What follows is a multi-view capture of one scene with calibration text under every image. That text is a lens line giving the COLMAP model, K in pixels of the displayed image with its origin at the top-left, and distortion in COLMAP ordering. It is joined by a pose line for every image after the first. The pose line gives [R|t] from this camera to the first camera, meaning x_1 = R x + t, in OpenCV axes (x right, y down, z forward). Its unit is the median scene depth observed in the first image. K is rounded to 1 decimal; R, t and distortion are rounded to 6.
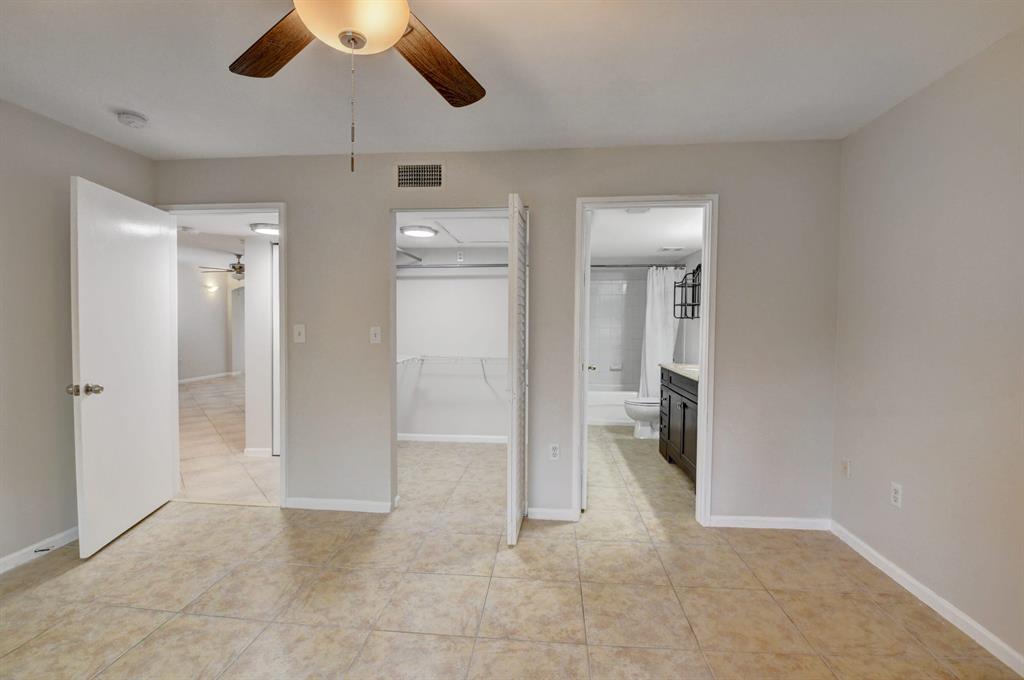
lens RADIAL K [[452.0, 0, 506.9], [0, 452.0, 337.2], [0, 0, 1]] dist [0.000544, -0.015963]
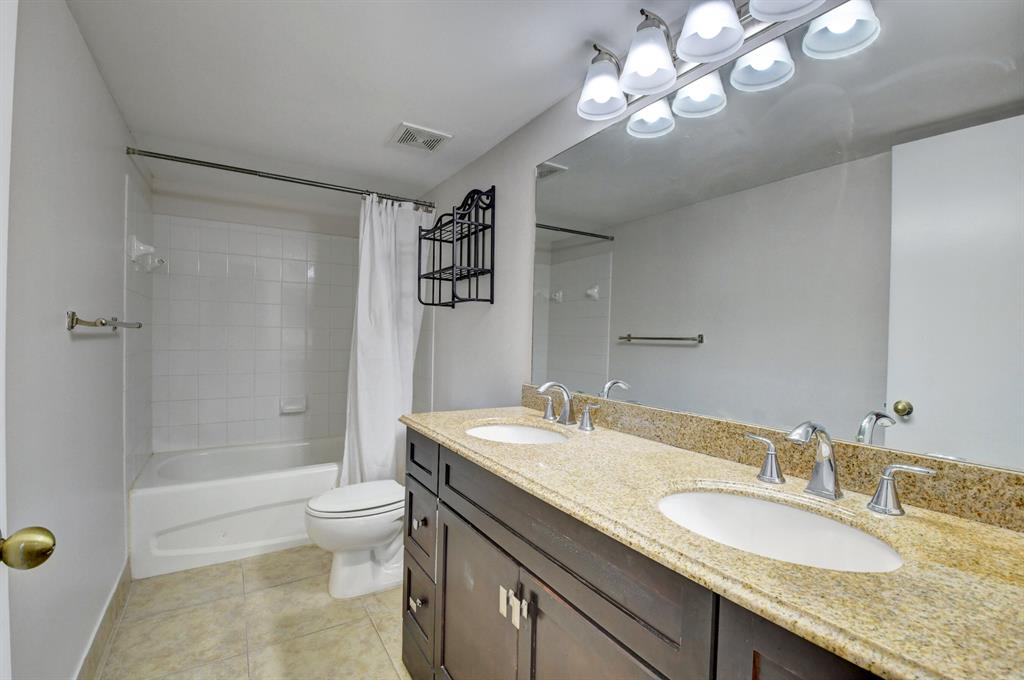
lens RADIAL K [[452.0, 0, 519.9], [0, 452.0, 338.8], [0, 0, 1]] dist [0.000544, -0.015963]
pose [[0.788128, 0.008080, 0.615458, 0.309703], [0.009274, 0.999644, -0.024999, 0.013668], [-0.615441, 0.025411, 0.787773, 1.067892]]
